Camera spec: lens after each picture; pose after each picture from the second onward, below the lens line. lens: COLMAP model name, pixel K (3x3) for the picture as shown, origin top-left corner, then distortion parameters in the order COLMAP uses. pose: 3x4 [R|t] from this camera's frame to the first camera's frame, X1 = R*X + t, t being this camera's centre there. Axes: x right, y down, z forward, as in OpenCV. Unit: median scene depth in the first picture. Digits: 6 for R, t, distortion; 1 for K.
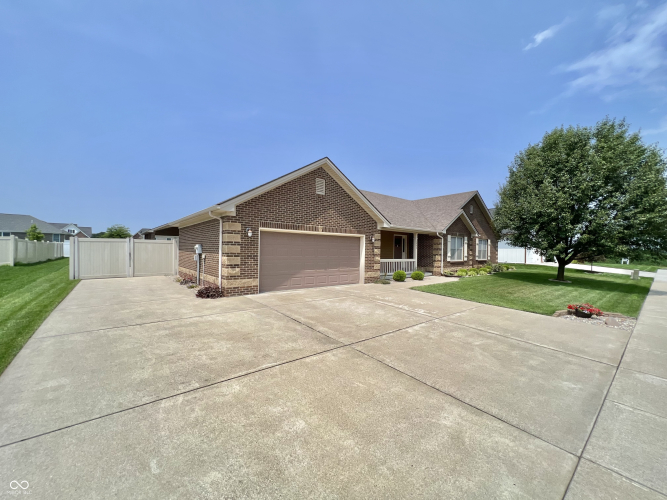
lens RADIAL K [[267.9, 0, 331.4], [0, 267.9, 252.0], [0, 0, 1]] dist [-0.003416, 0.000451]
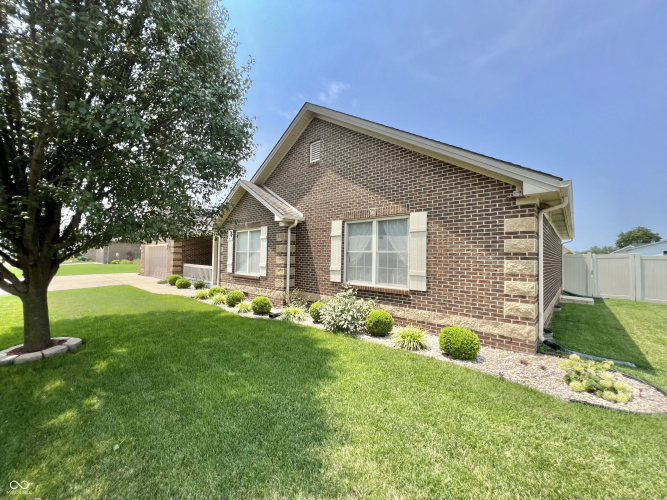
lens RADIAL K [[261.0, 0, 339.0], [0, 261.0, 249.8], [0, 0, 1]] dist [-0.002138, -0.000276]
pose [[0.161642, -0.040389, -0.986023, 1.167072], [-0.021466, 0.998782, -0.044431, 0.003650], [0.986616, 0.028348, 0.160578, 1.255633]]
